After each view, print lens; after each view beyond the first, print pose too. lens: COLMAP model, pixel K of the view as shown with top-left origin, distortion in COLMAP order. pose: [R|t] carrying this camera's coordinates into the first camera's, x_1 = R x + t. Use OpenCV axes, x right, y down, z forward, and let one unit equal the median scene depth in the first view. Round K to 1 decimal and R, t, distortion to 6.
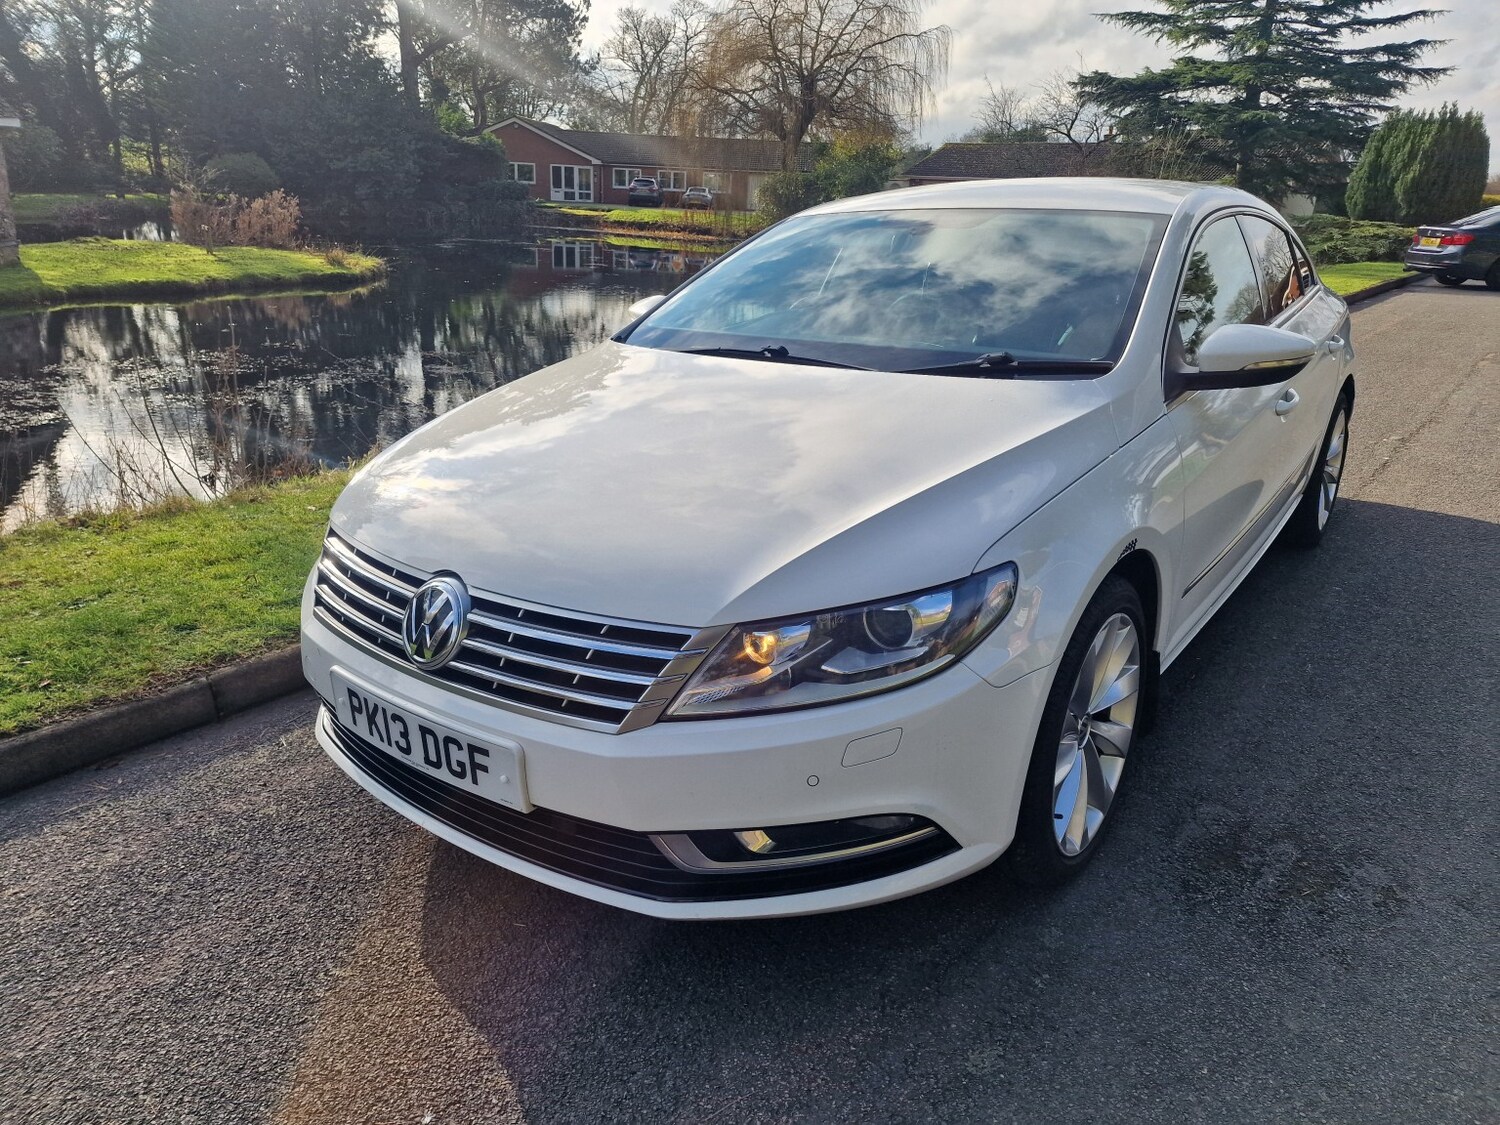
lens RADIAL K [[1001.4, 0, 744.2], [0, 1001.4, 545.3], [0, 0, 1]] dist [0.075805, -0.066477]
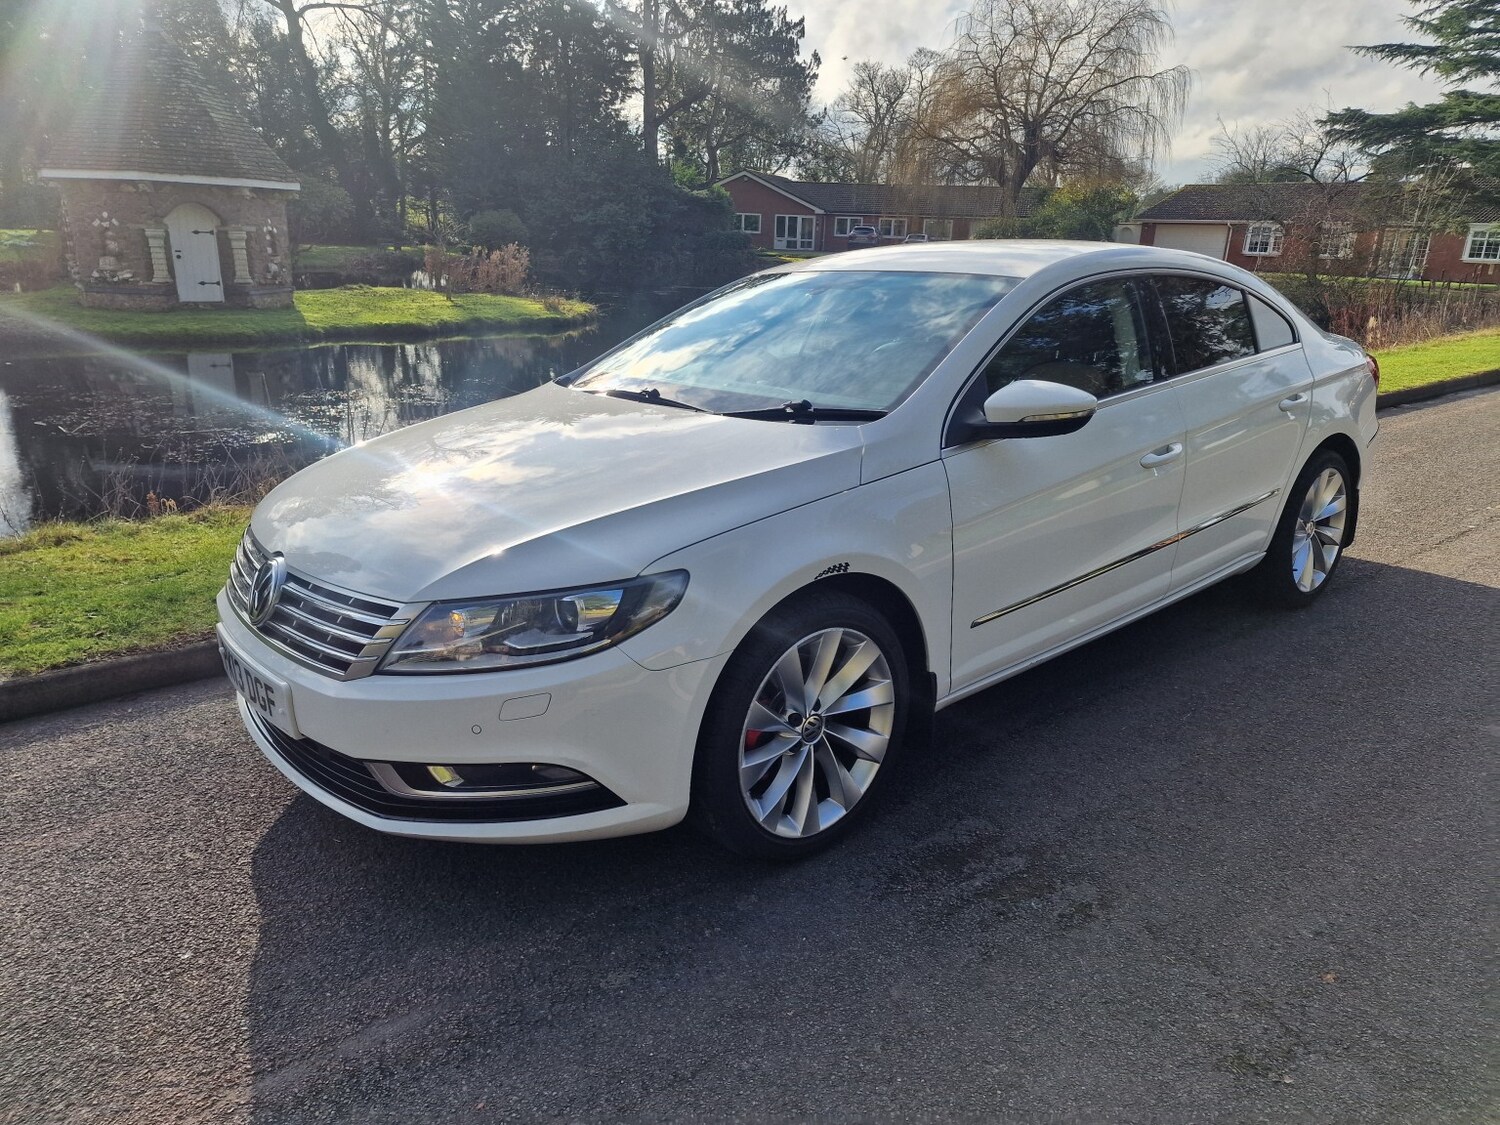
lens RADIAL K [[1001.4, 0, 747.8], [0, 1001.4, 550.4], [0, 0, 1]] dist [0.075805, -0.066477]
pose [[0.976400, 0.057558, -0.208159, 0.041297], [-0.065153, 0.997430, -0.029807, 0.001684], [0.205909, 0.042665, 0.977641, -0.011010]]
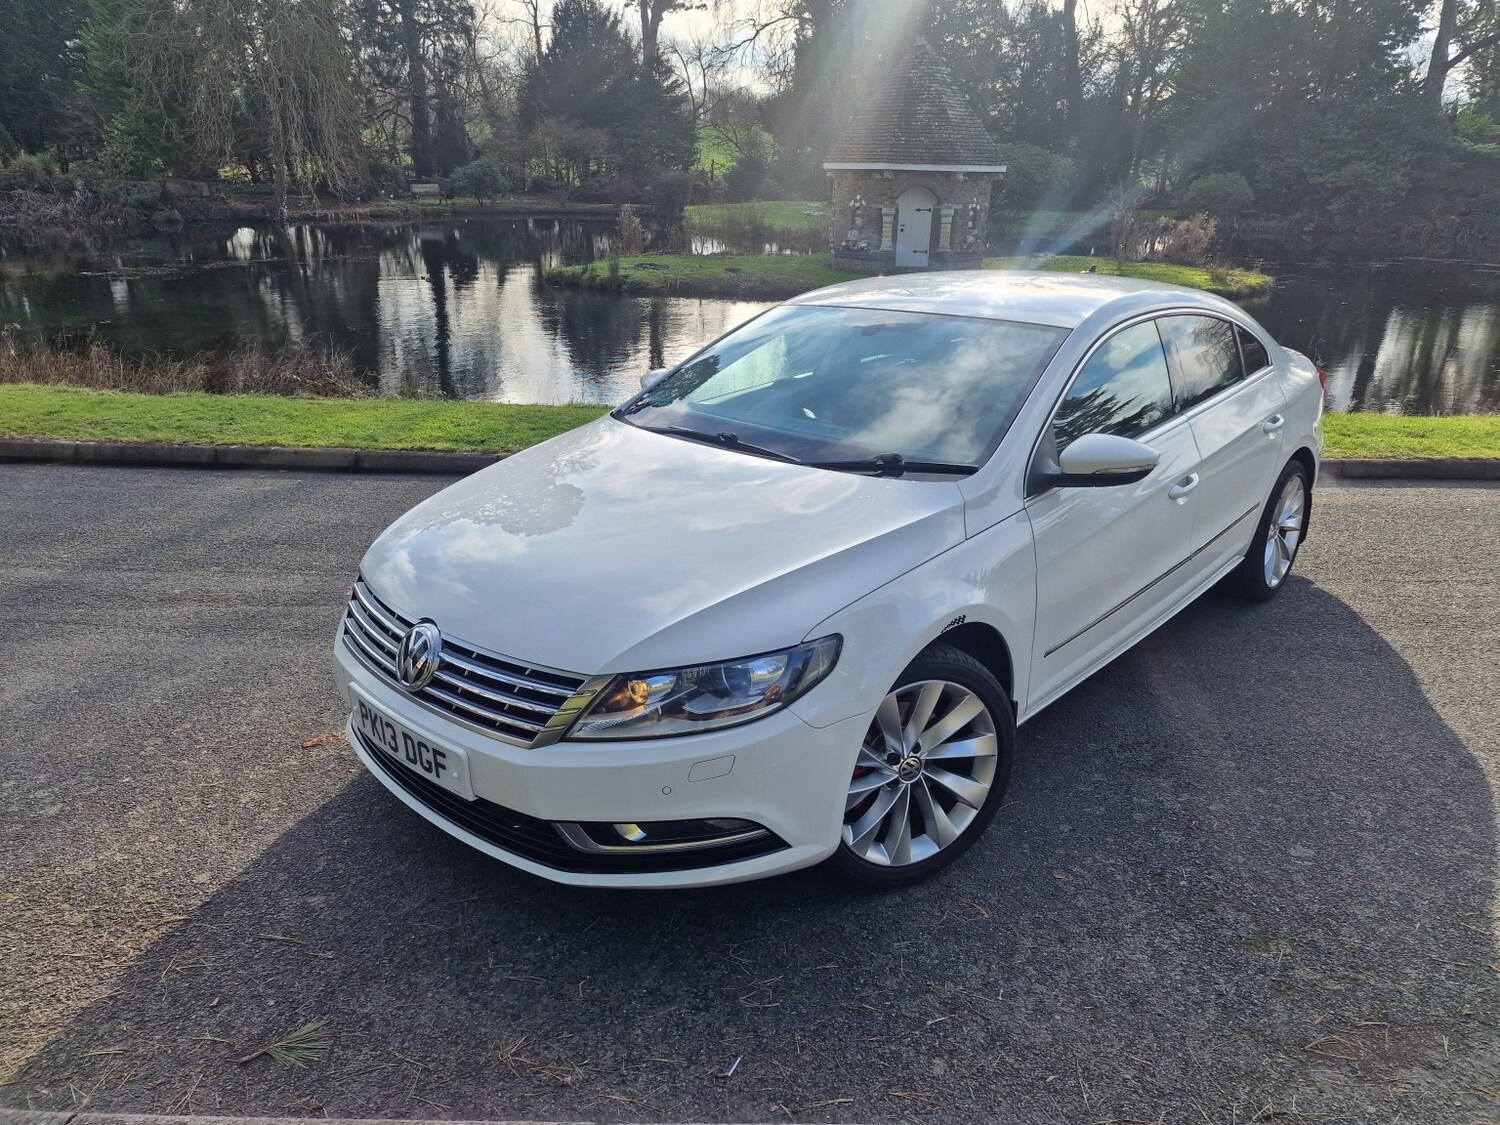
lens RADIAL K [[1001.4, 0, 756.9], [0, 1001.4, 558.7], [0, 0, 1]] dist [0.075805, -0.066477]
pose [[0.636489, 0.251442, -0.729149, 0.142229], [-0.248844, 0.961760, 0.114435, 0.010616], [0.730040, 0.108607, 0.674719, -0.071568]]
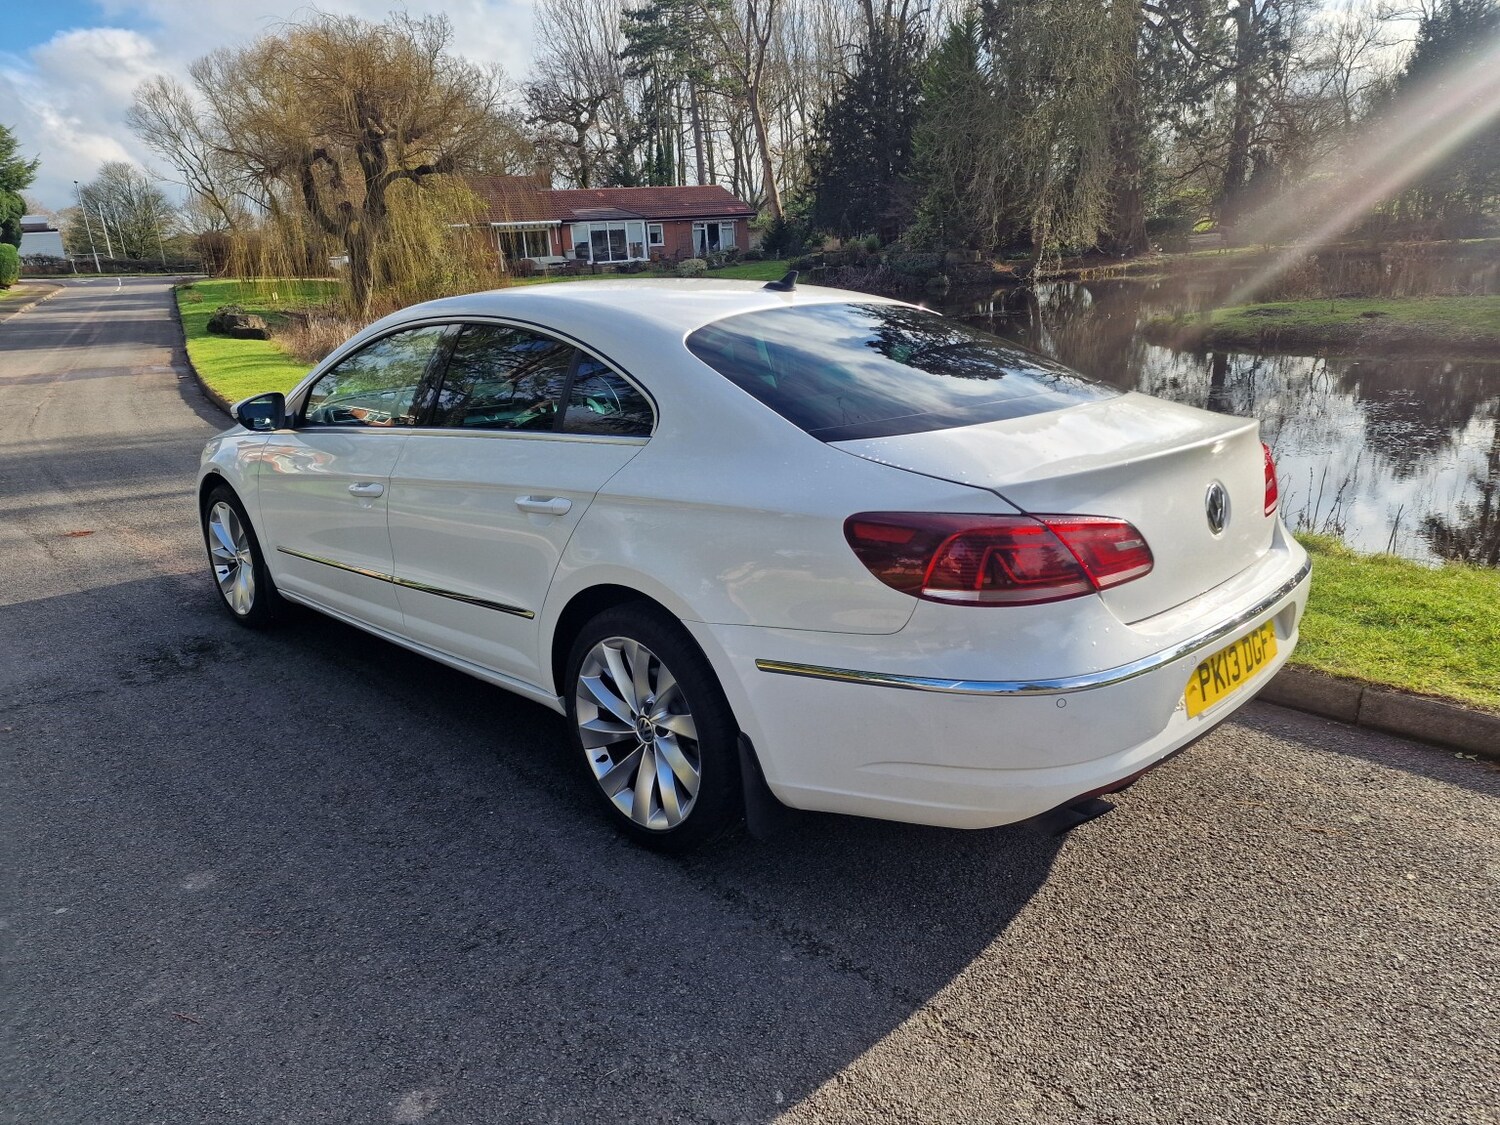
lens RADIAL K [[1001.4, 0, 736.3], [0, 1001.4, 563.6], [0, 0, 1]] dist [0.075805, -0.066477]
pose [[-0.137550, 0.265297, -0.954305, 0.189484], [-0.278533, 0.914224, 0.294302, -0.061923], [0.950526, 0.306286, -0.051858, 0.179599]]
